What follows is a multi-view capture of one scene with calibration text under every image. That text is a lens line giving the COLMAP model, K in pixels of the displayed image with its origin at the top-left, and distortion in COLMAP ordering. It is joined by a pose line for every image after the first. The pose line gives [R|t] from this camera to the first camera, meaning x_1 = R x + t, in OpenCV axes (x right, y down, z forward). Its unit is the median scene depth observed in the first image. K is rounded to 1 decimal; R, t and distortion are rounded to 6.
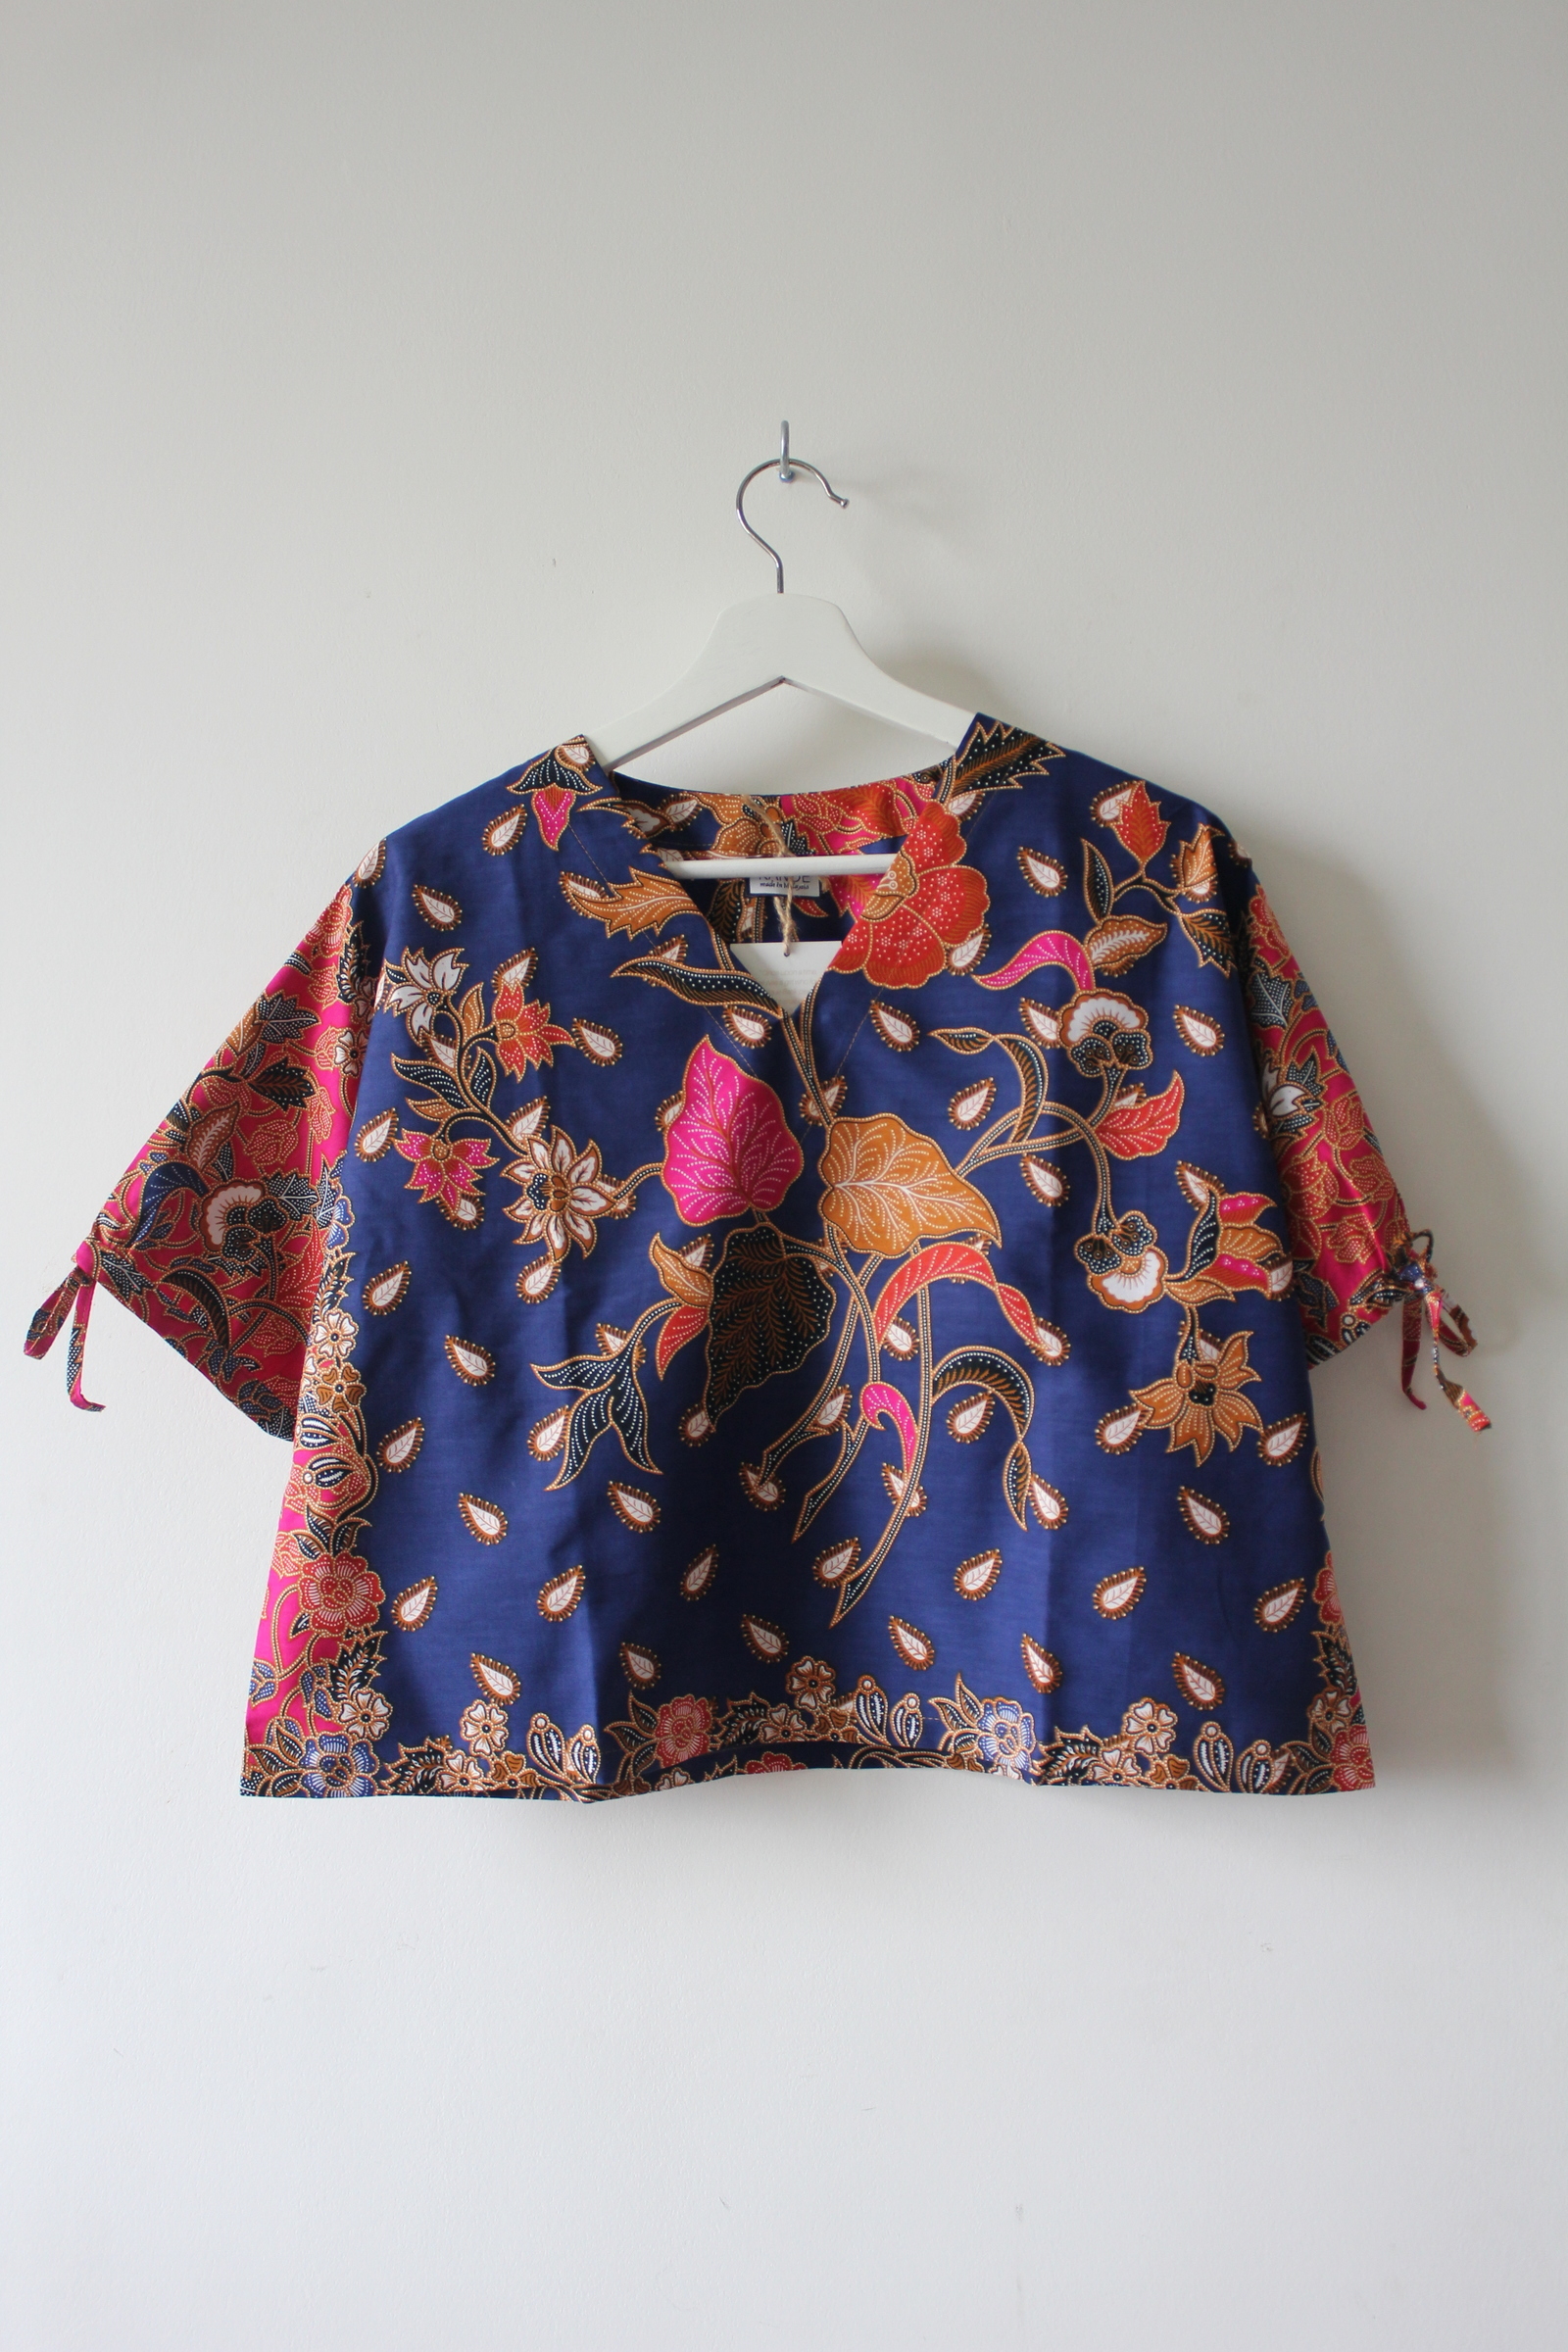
lens RADIAL K [[1918.2, 0, 784.0], [0, 1918.2, 1176.0], [0, 0, 1]] dist [-0.157132, 0.138171]
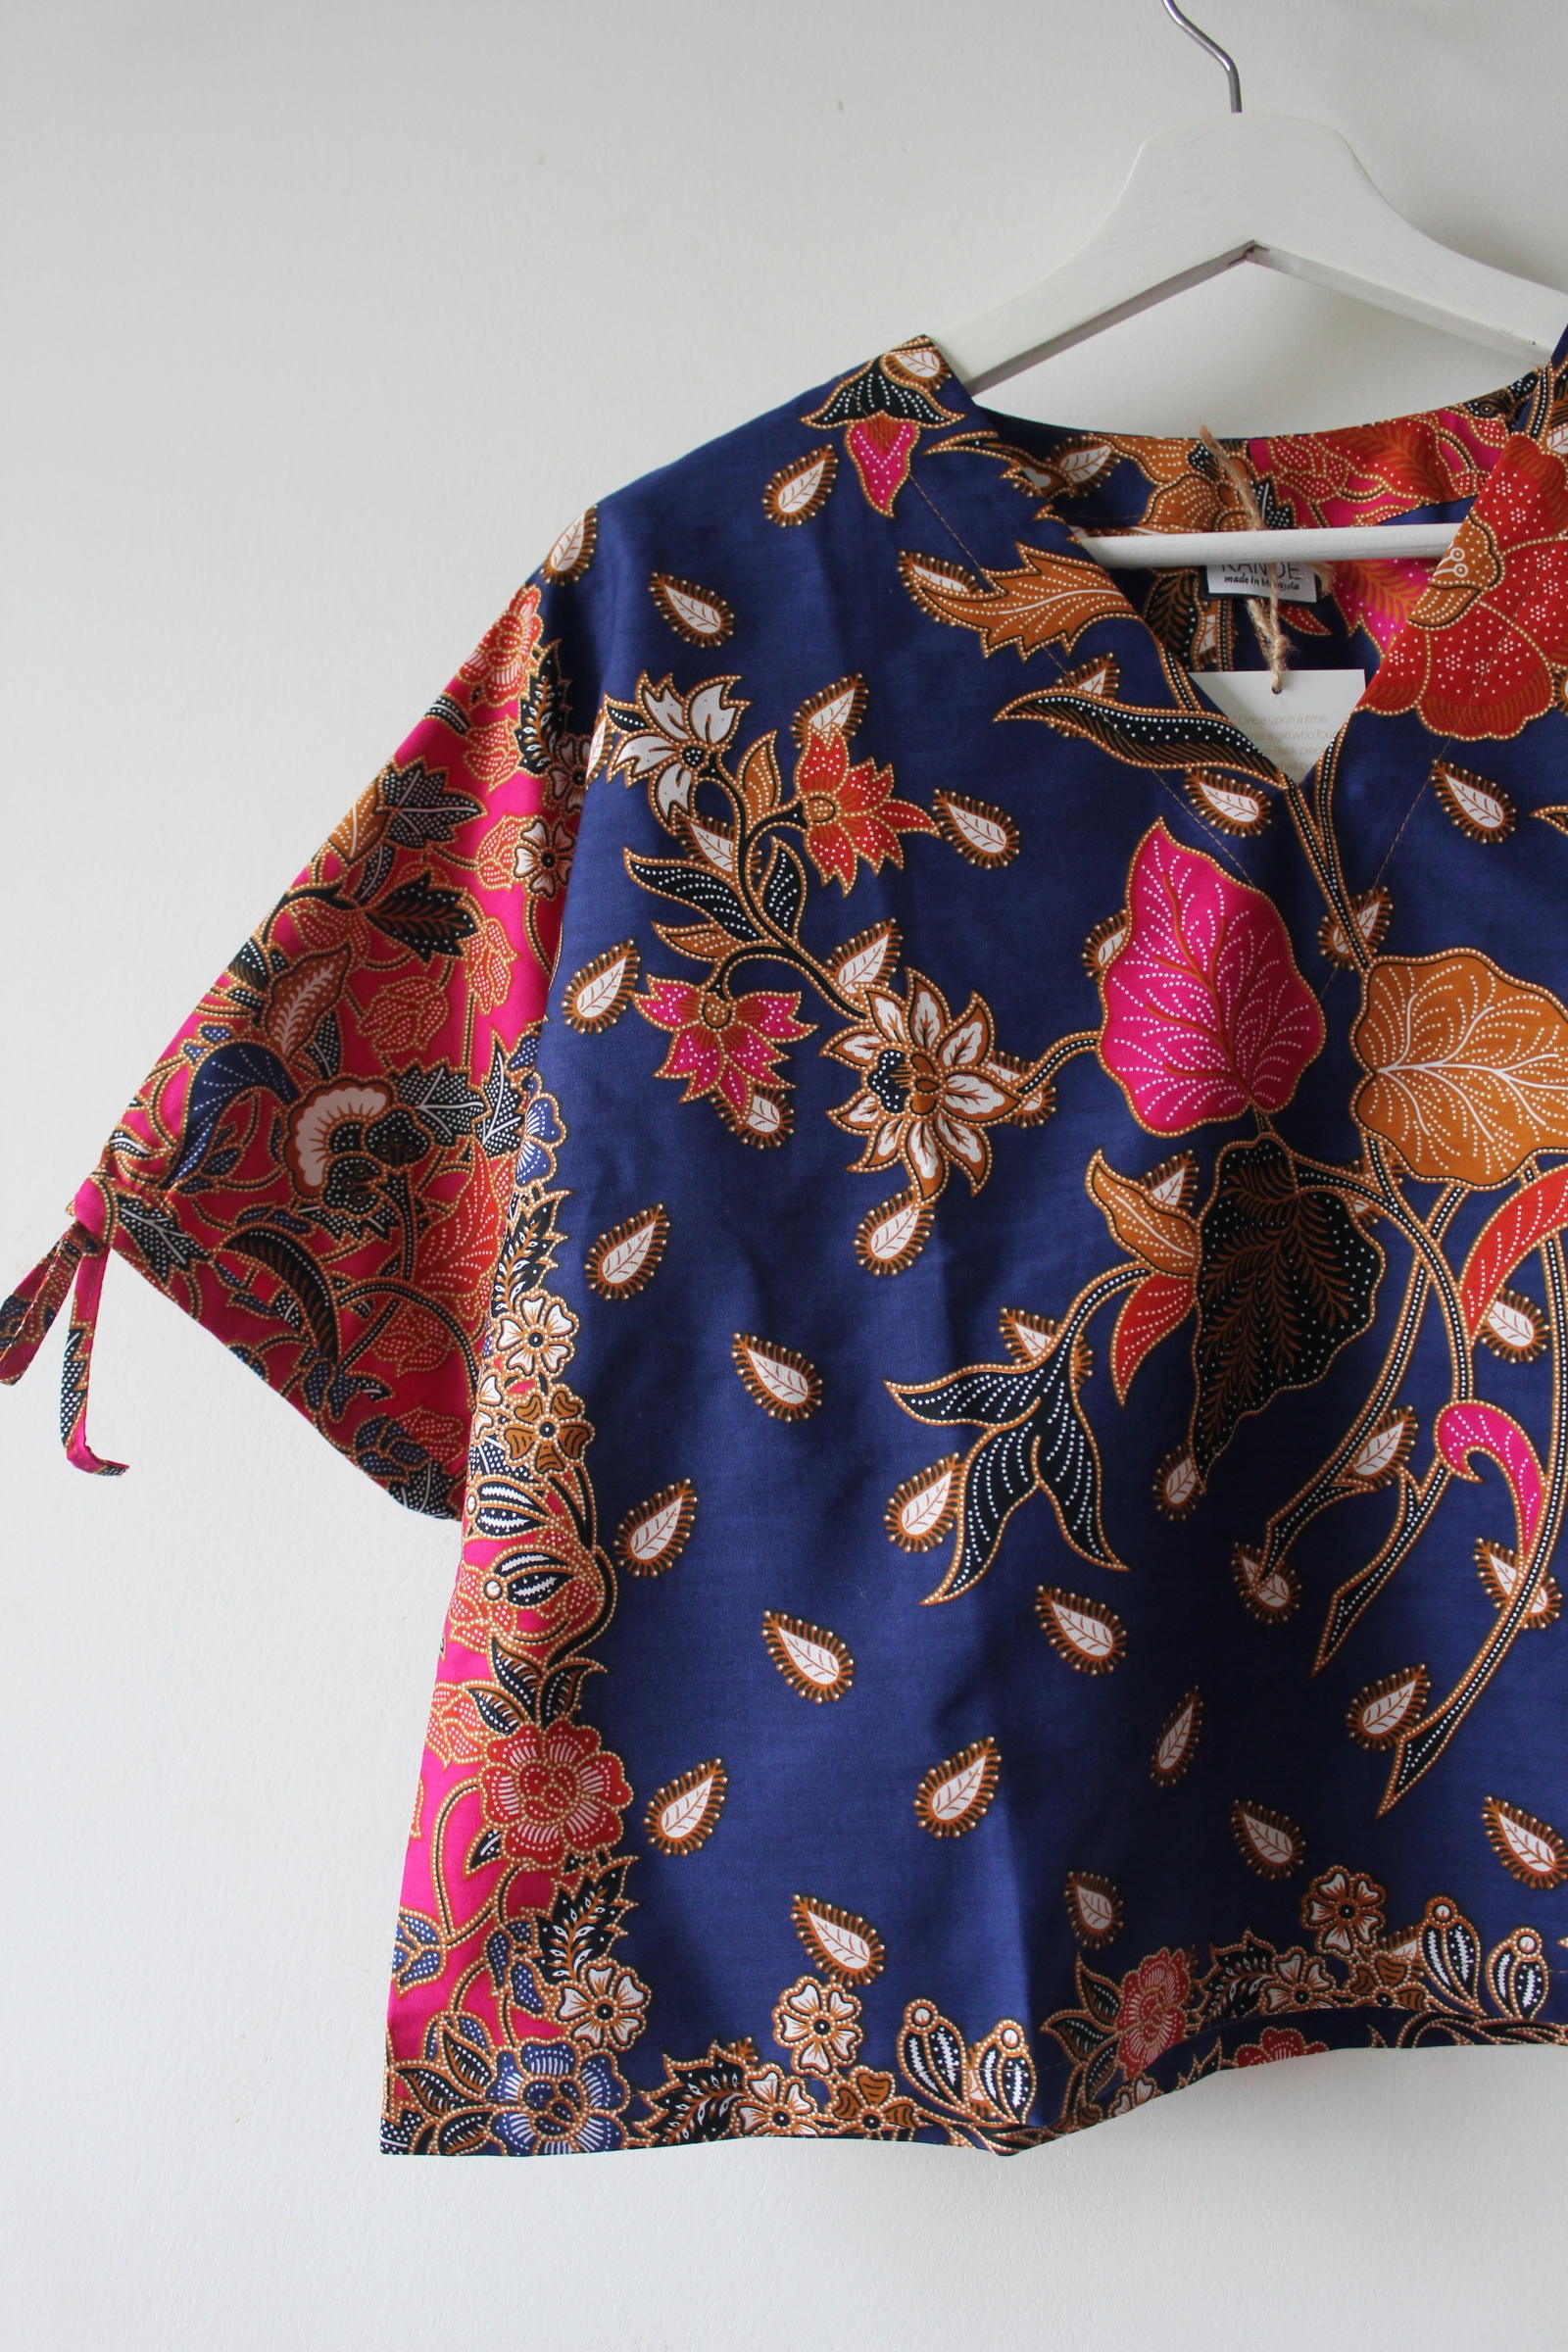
lens RADIAL K [[1918.2, 0, 784.0], [0, 1918.2, 1176.0], [0, 0, 1]] dist [-0.157132, 0.138171]
pose [[0.999891, -0.010859, 0.009976, -0.164233], [0.010933, 0.999912, -0.007454, 0.040293], [-0.009895, 0.007562, 0.999922, 0.420303]]
